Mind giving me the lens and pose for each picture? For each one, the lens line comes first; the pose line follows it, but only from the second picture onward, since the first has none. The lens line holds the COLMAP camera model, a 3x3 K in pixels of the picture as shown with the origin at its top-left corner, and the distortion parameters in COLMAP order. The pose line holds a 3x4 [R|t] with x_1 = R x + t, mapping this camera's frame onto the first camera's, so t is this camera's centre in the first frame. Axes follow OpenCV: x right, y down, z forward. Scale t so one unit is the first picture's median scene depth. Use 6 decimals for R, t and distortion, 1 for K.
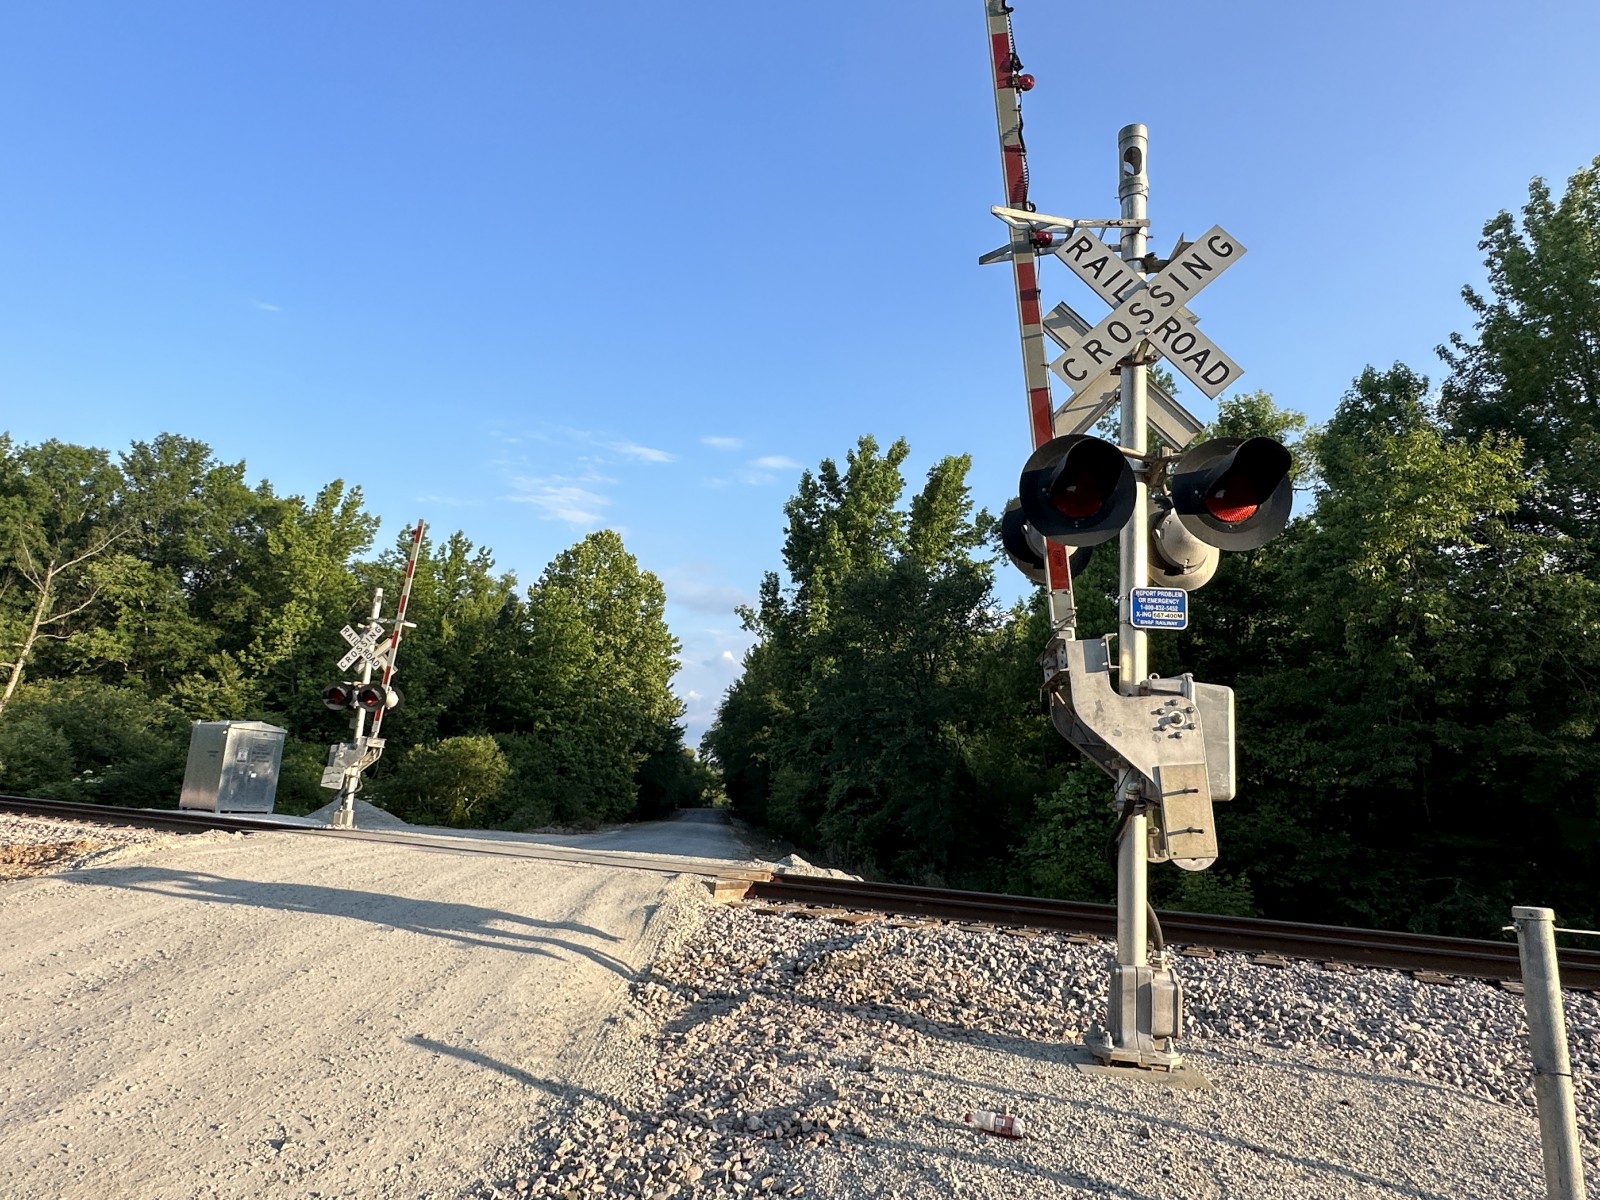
lens RADIAL K [[994.8, 0, 804.1], [0, 994.8, 601.0], [0, 0, 1]] dist [-0.004320, 0.003011]
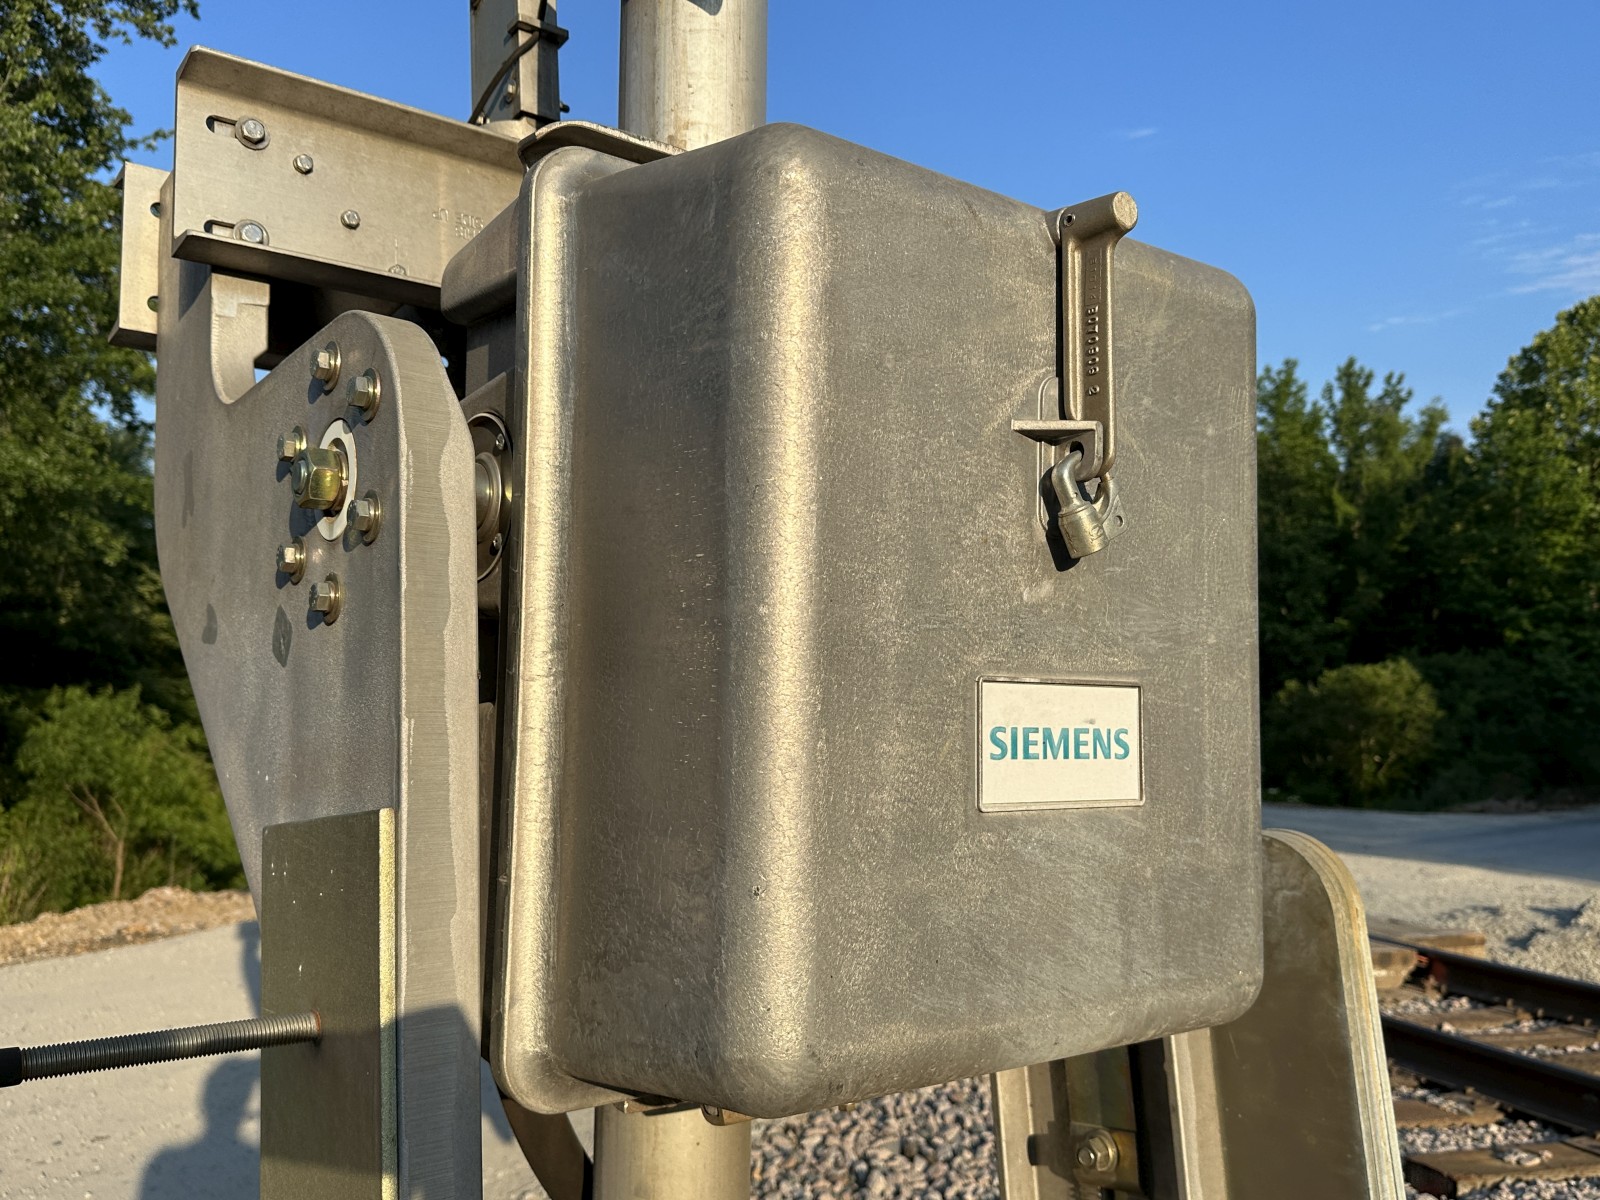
lens RADIAL K [[1386.4, 0, 799.2], [0, 1386.4, 604.3], [0, 0, 1]] dist [0.003126, -0.004795]
pose [[0.697547, -0.112126, -0.707712, 0.044601], [0.176644, 0.984107, 0.018190, 0.012322], [0.694425, -0.137702, 0.706267, 0.083322]]
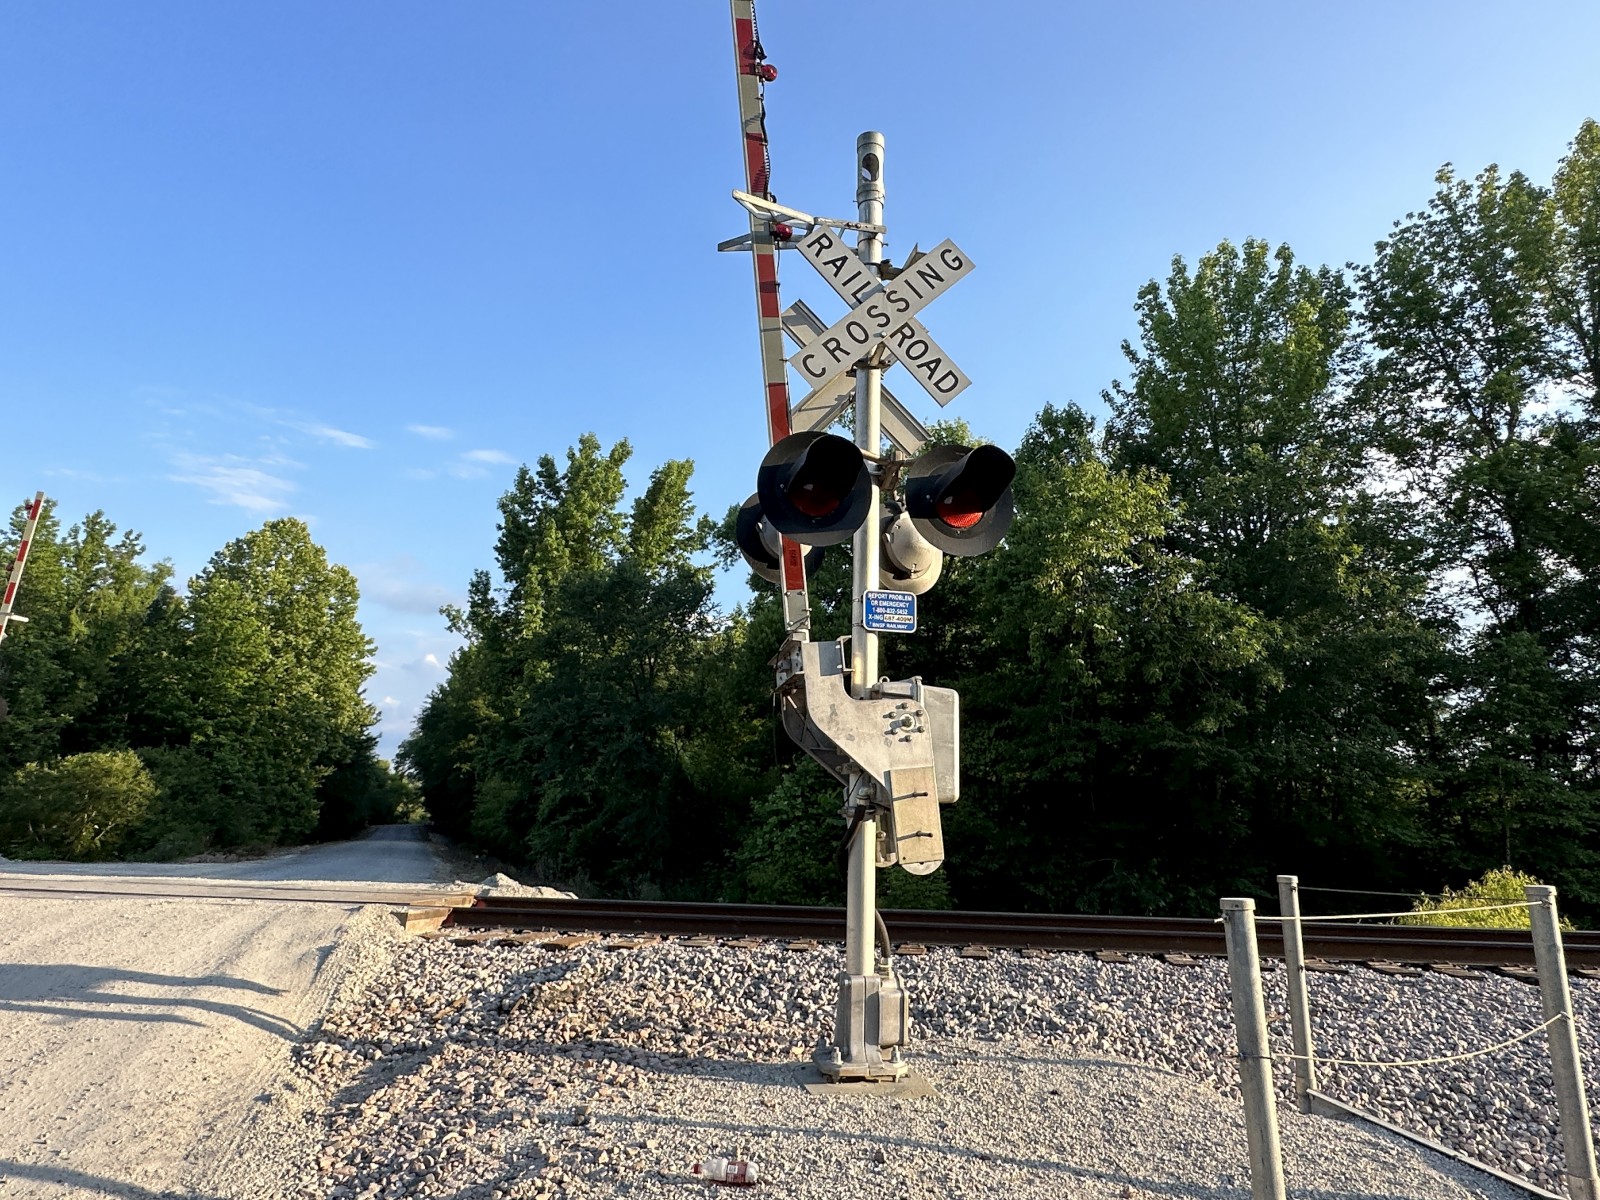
lens RADIAL K [[994.8, 0, 811.3], [0, 994.8, 594.8], [0, 0, 1]] dist [-0.004320, 0.003011]
pose [[0.958718, 0.023462, 0.283390, -0.000450], [-0.020404, 0.999697, -0.013737, 0.001225], [-0.283627, 0.007387, 0.958906, 0.013004]]
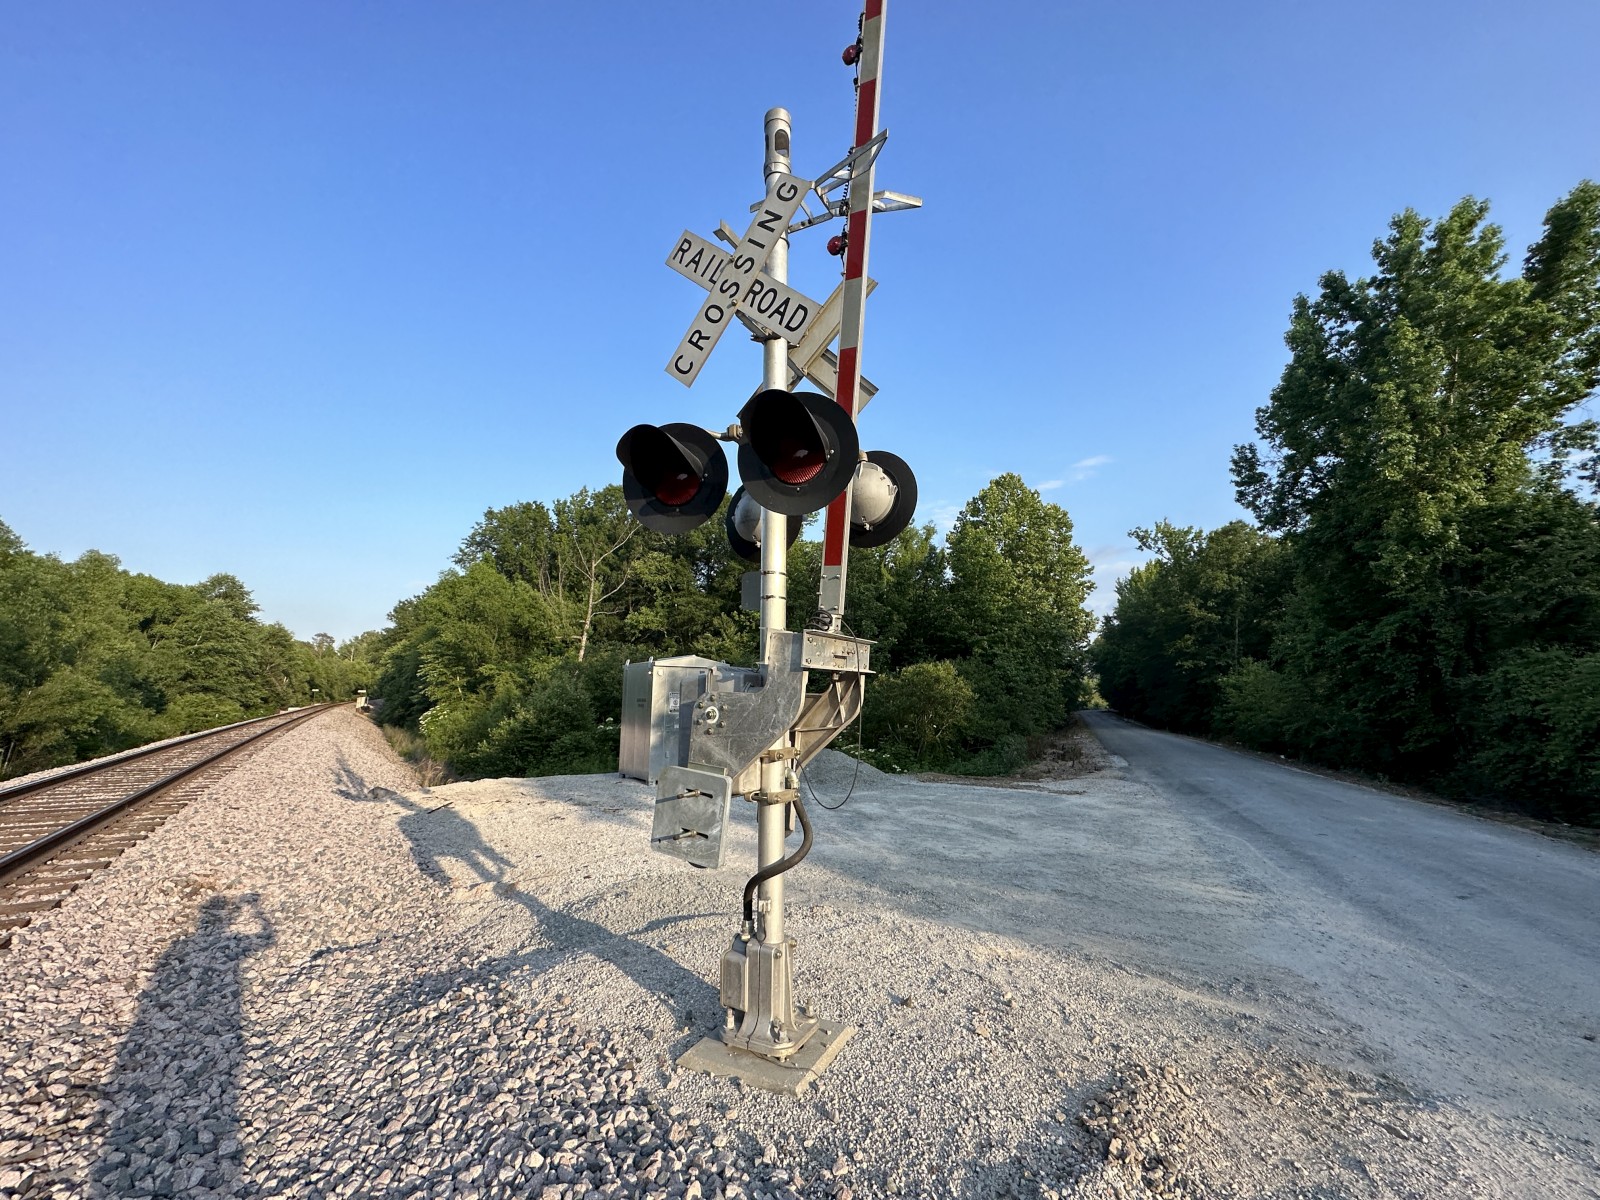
lens RADIAL K [[645.4, 0, 805.5], [0, 645.4, 602.2], [0, 0, 1]] dist [0.000453, -0.000190]
pose [[0.892512, -0.120646, -0.434589, -0.132025], [0.137209, 0.990519, 0.006806, 0.045546], [0.429647, -0.065704, 0.900603, 0.307759]]
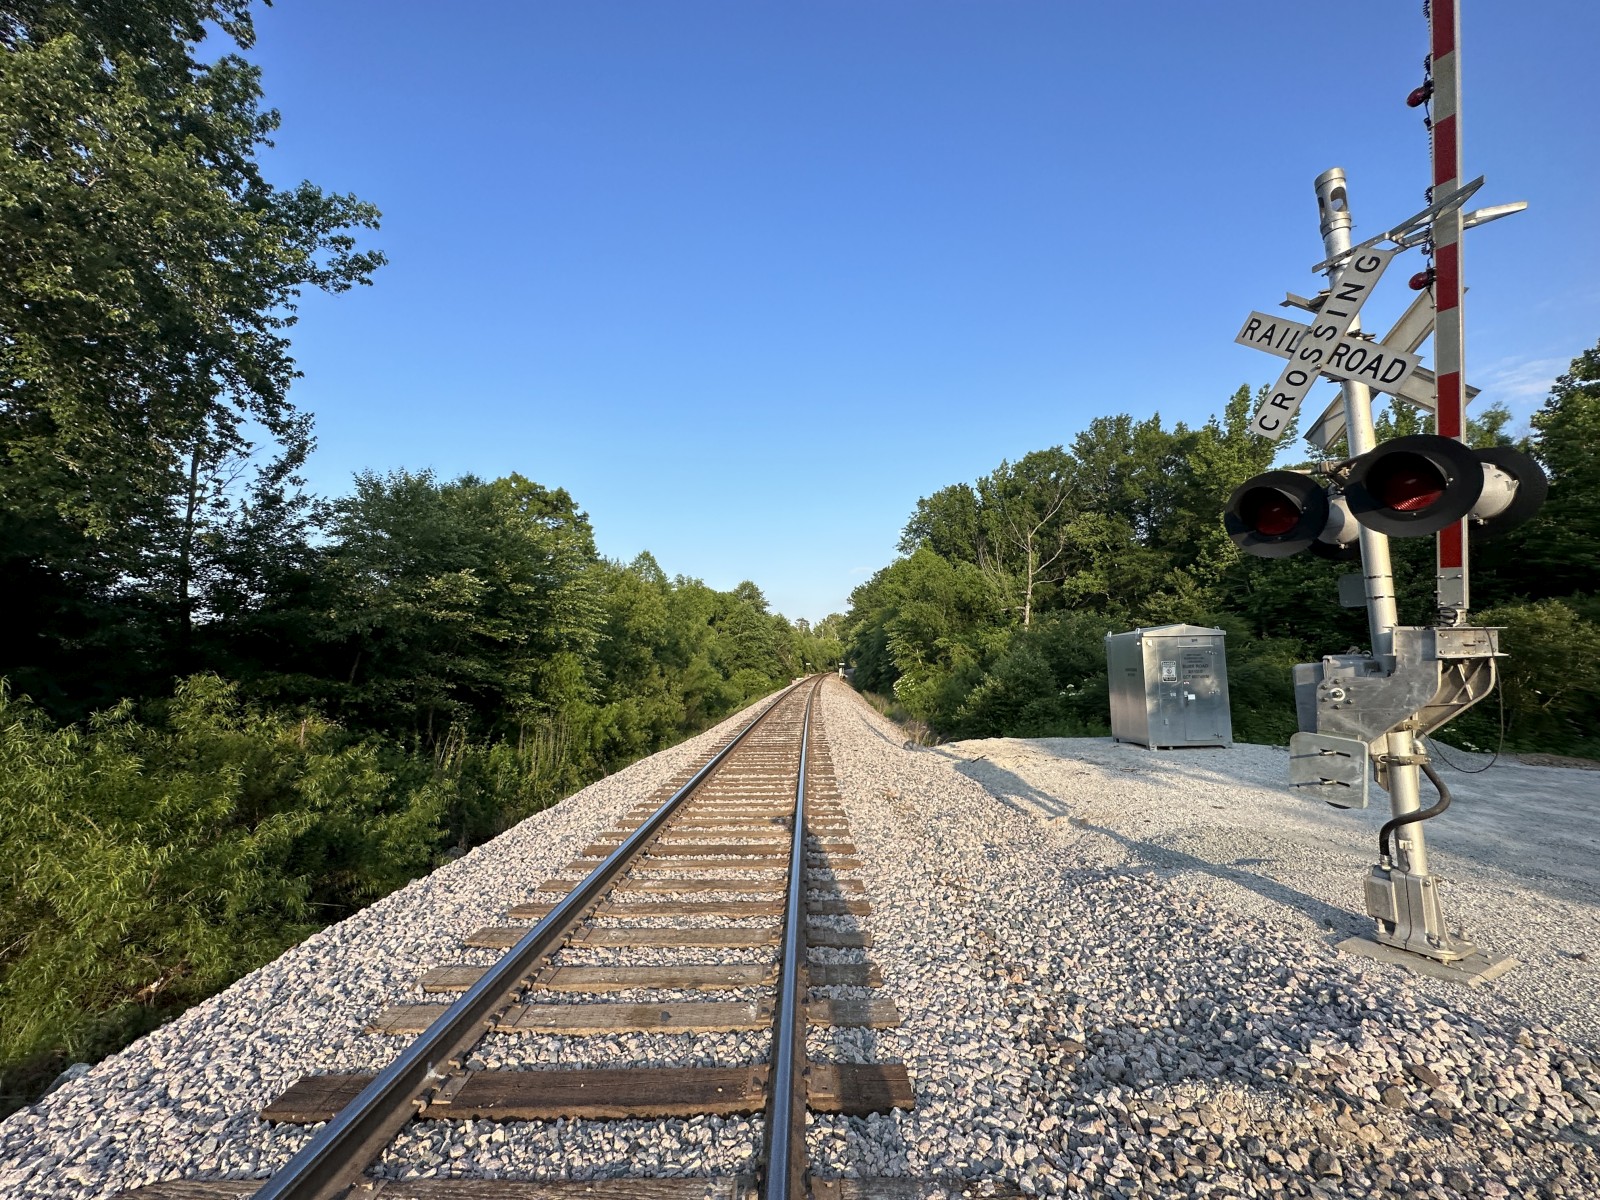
lens RADIAL K [[645.0, 0, 797.0], [0, 645.0, 603.7], [0, 0, 1]] dist [-0.001750, 0.000389]
pose [[0.438859, -0.158483, -0.884469, -0.125868], [0.228683, 0.971611, -0.060629, 0.035573], [0.868969, -0.175655, 0.462642, 0.271302]]
